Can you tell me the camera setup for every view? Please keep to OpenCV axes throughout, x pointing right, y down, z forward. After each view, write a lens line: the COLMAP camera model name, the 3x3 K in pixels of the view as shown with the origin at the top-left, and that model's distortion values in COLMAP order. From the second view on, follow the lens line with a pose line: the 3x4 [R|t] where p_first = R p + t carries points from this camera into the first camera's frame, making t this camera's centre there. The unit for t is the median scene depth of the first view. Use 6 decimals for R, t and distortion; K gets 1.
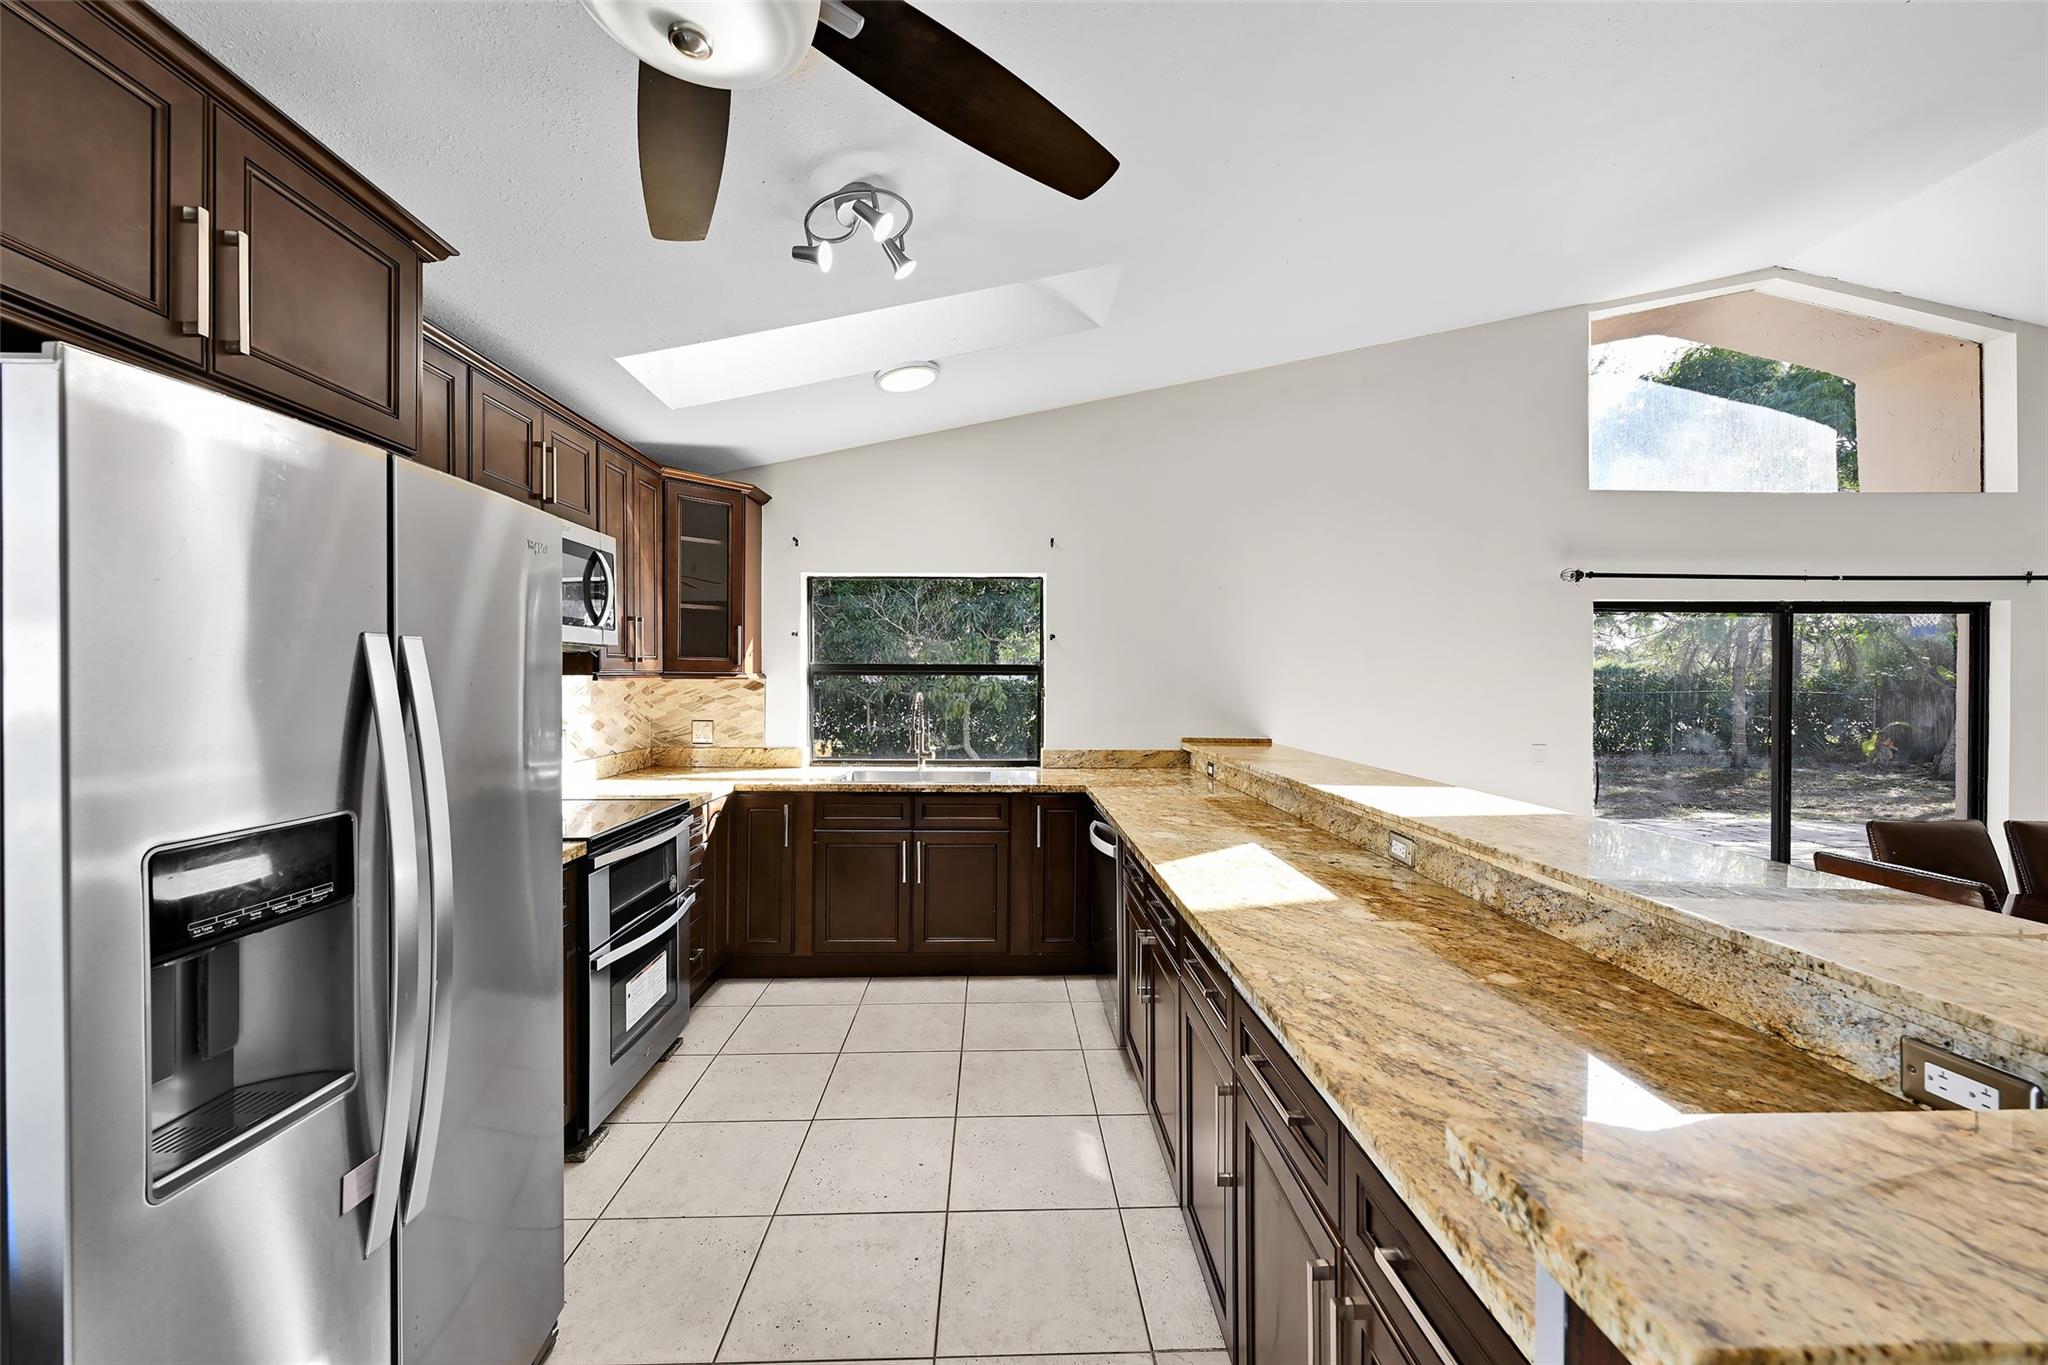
lens RADIAL K [[806.2, 0, 1019.4], [0, 806.2, 684.0], [0, 0, 1]] dist [-0.002908, 0.000362]
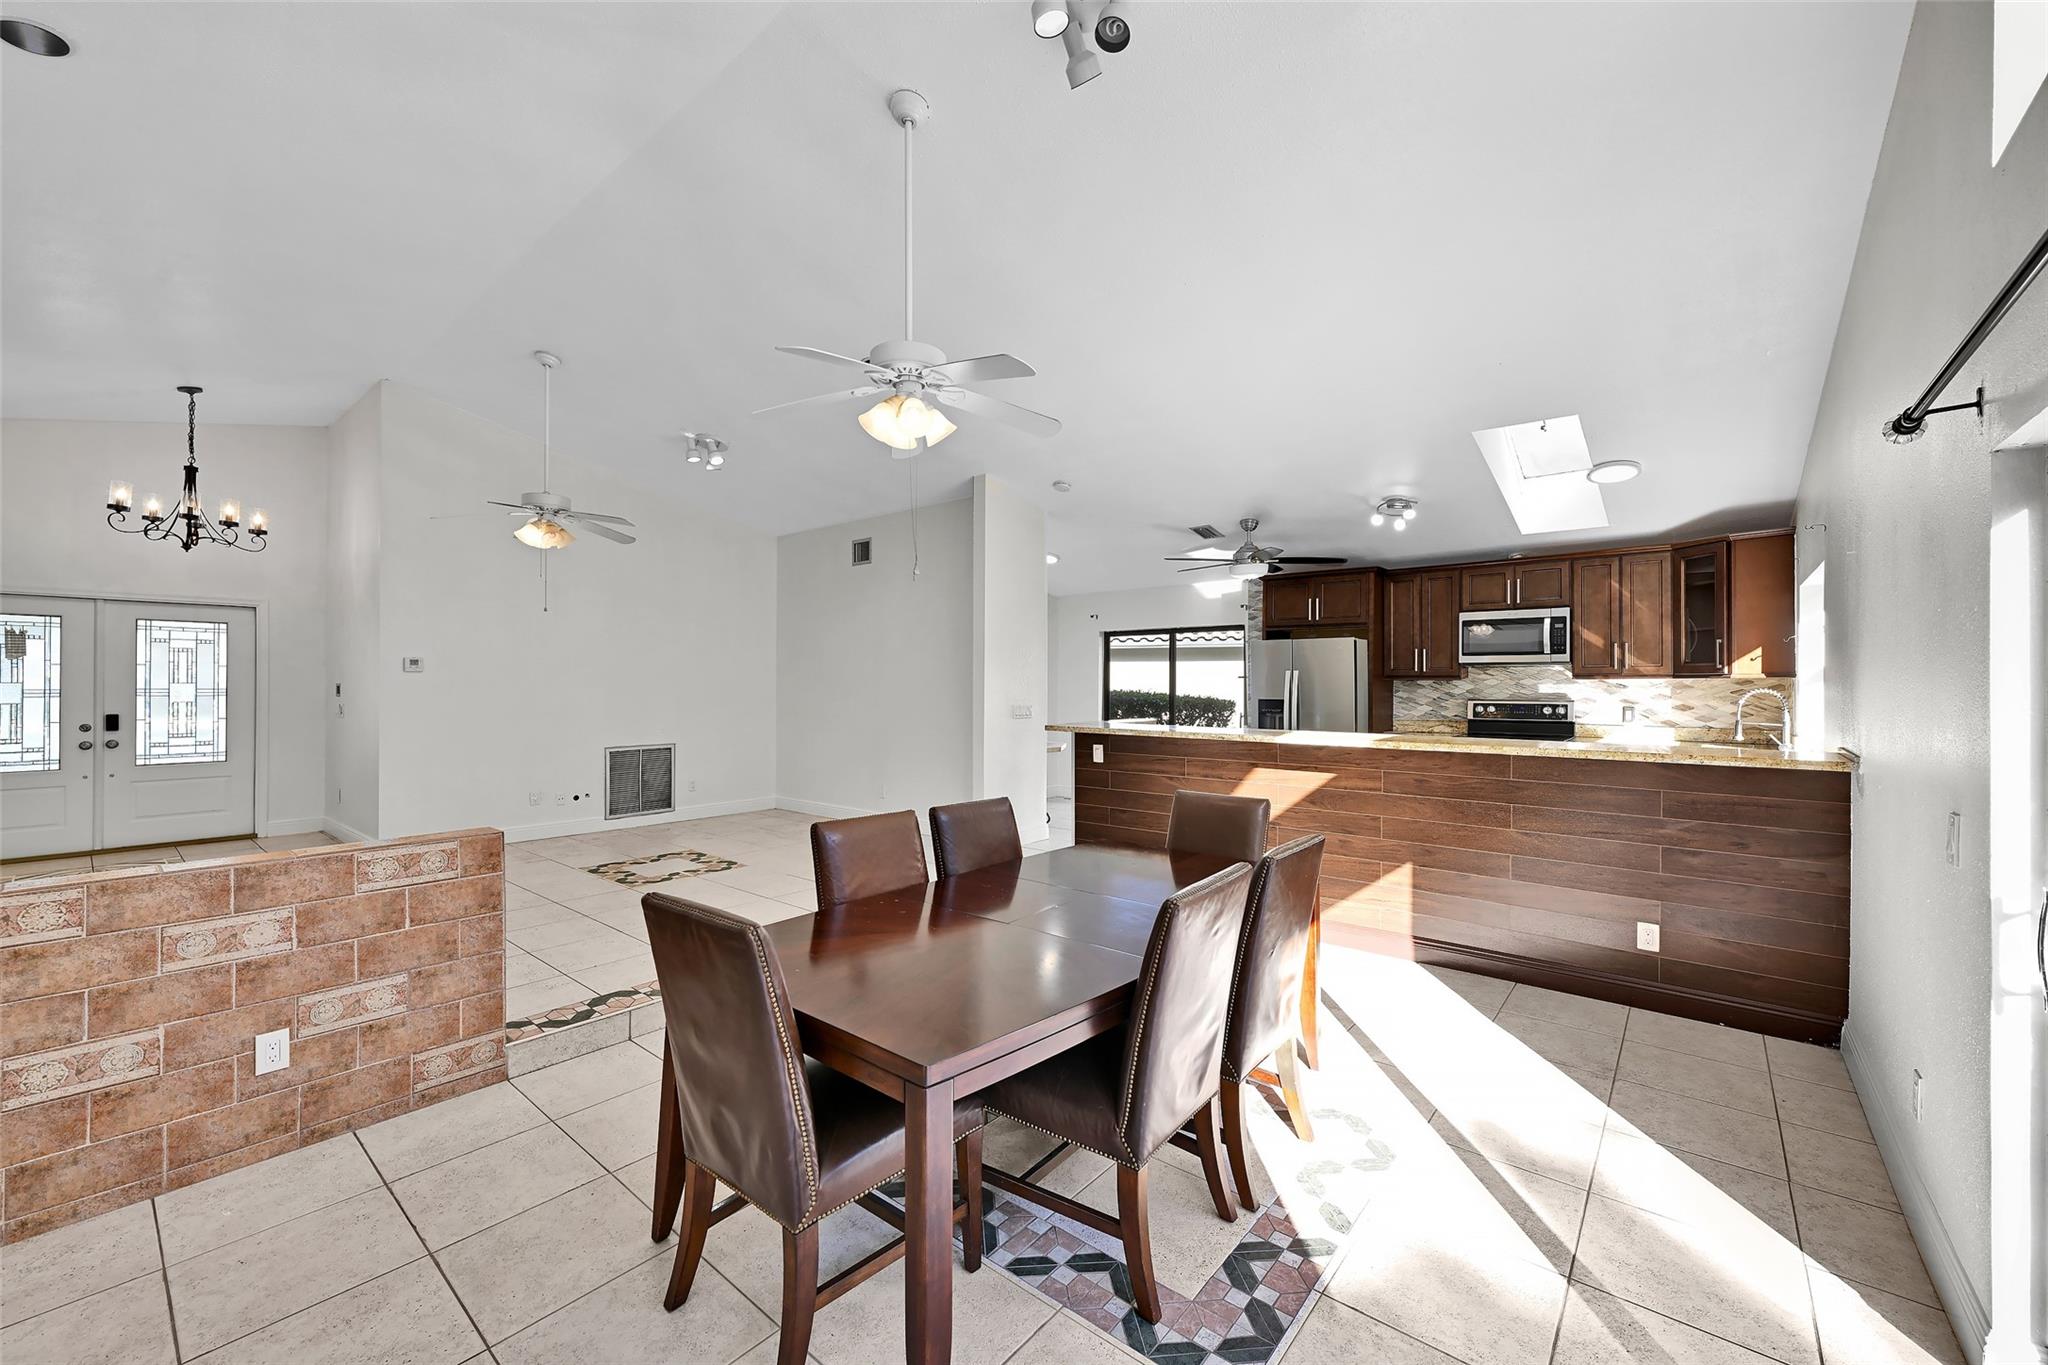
lens RADIAL K [[806.2, 0, 1025.3], [0, 806.2, 668.7], [0, 0, 1]] dist [-0.002908, 0.000362]
pose [[-0.664566, -0.016995, -0.747036, 1.520578], [-0.009950, 0.999854, -0.013894, 0.009254], [0.747163, -0.001800, -0.664638, 1.066229]]
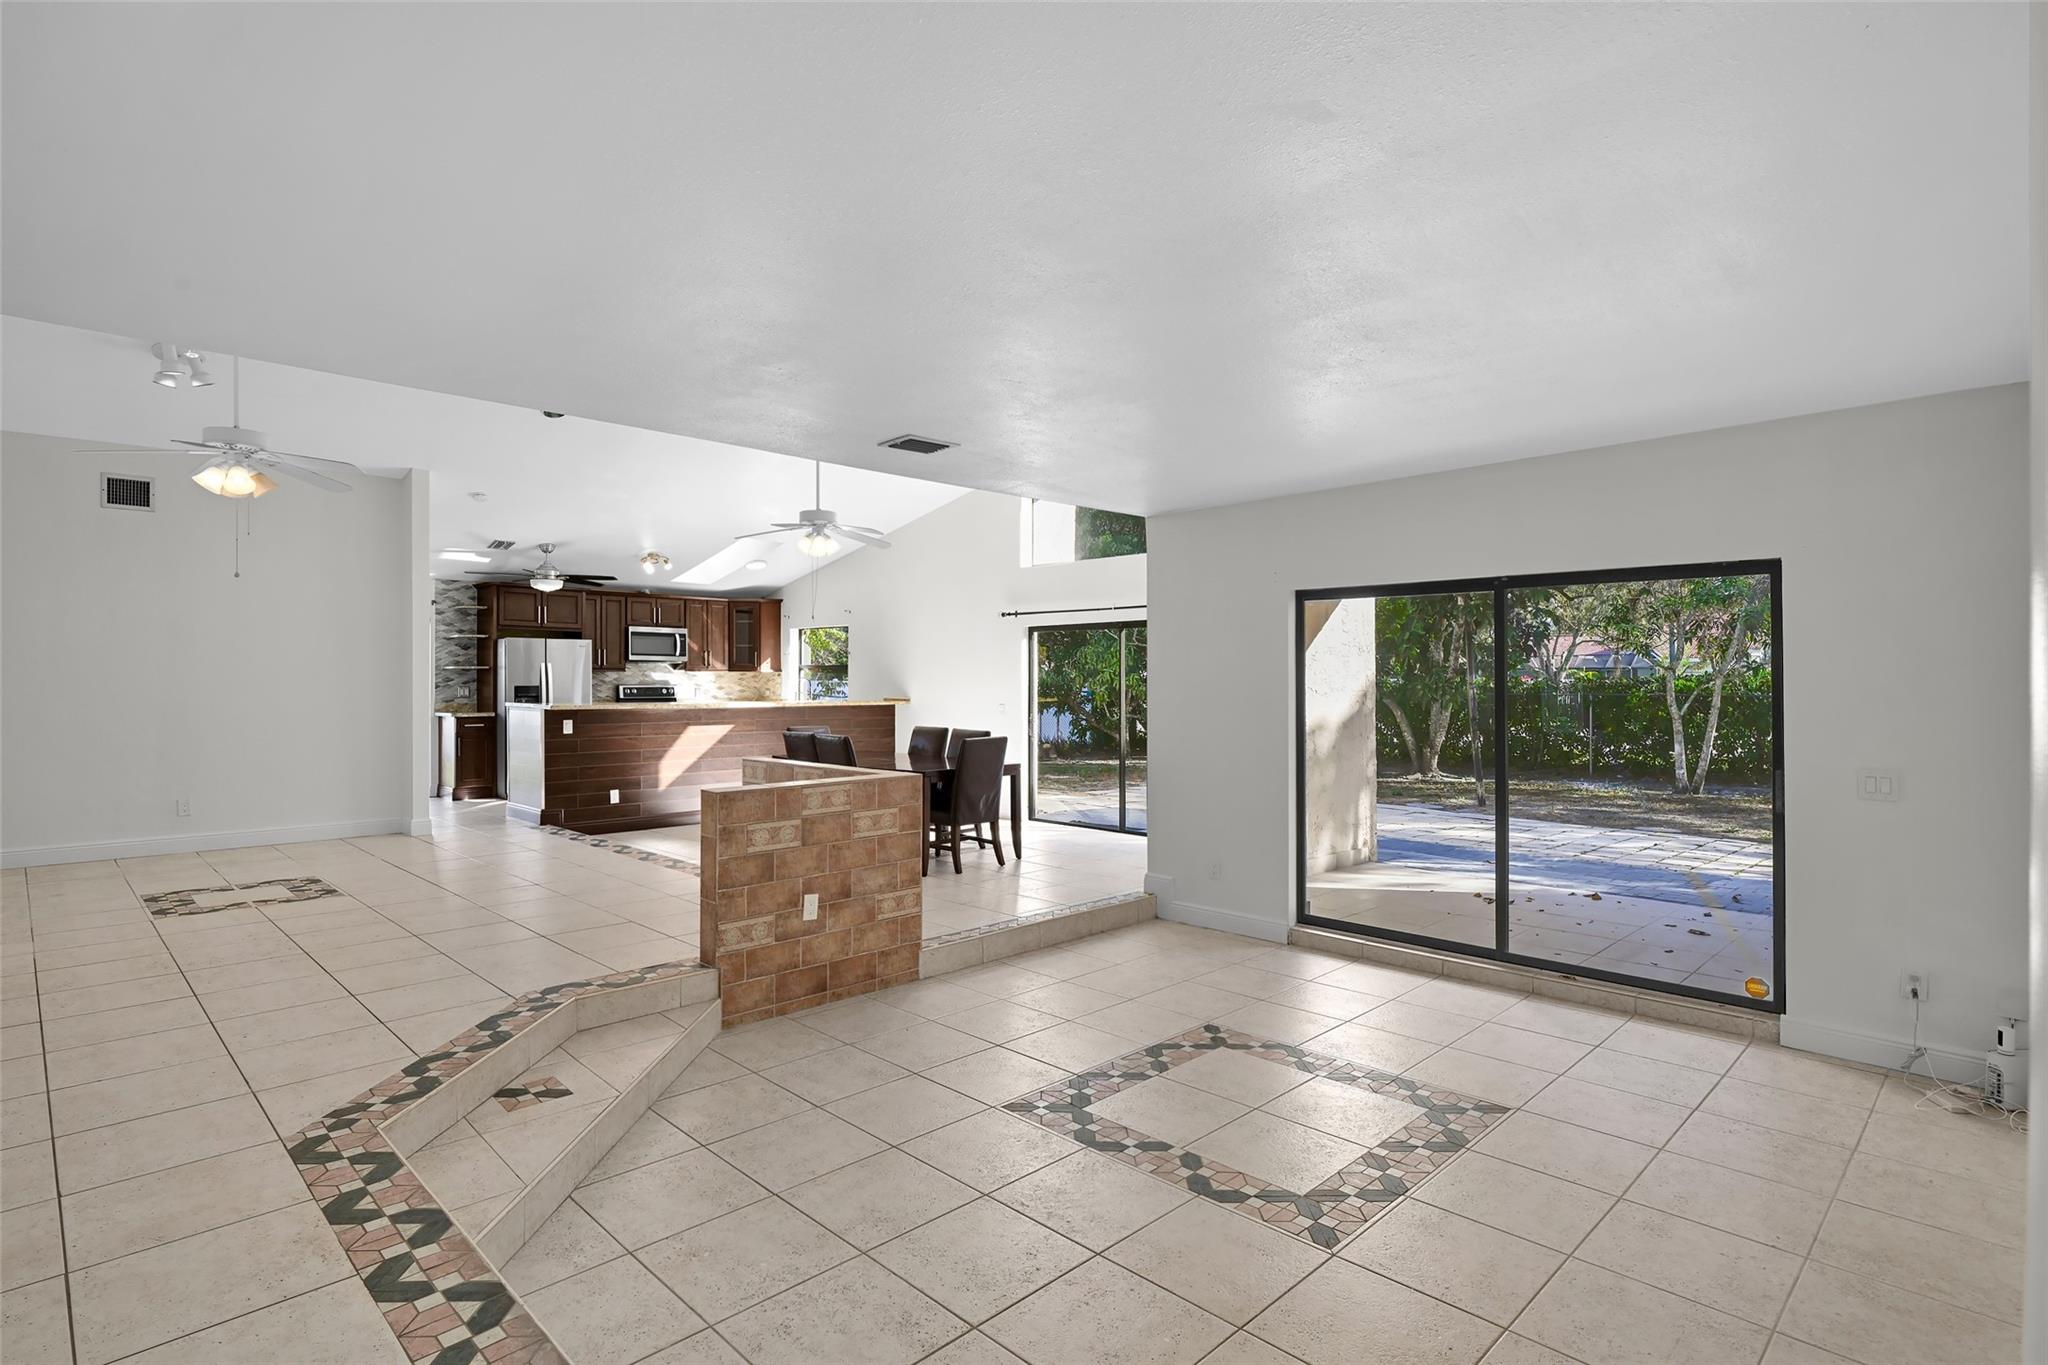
lens RADIAL K [[1014.3, 0, 1017.8], [0, 1014.3, 682.8], [0, 0, 1]] dist [0.002772, 0.000257]
pose [[0.683860, 0.000623, -0.729613, 2.810468], [-0.007317, 0.999955, -0.006004, 0.045704], [0.729577, 0.009445, 0.683834, -0.696009]]
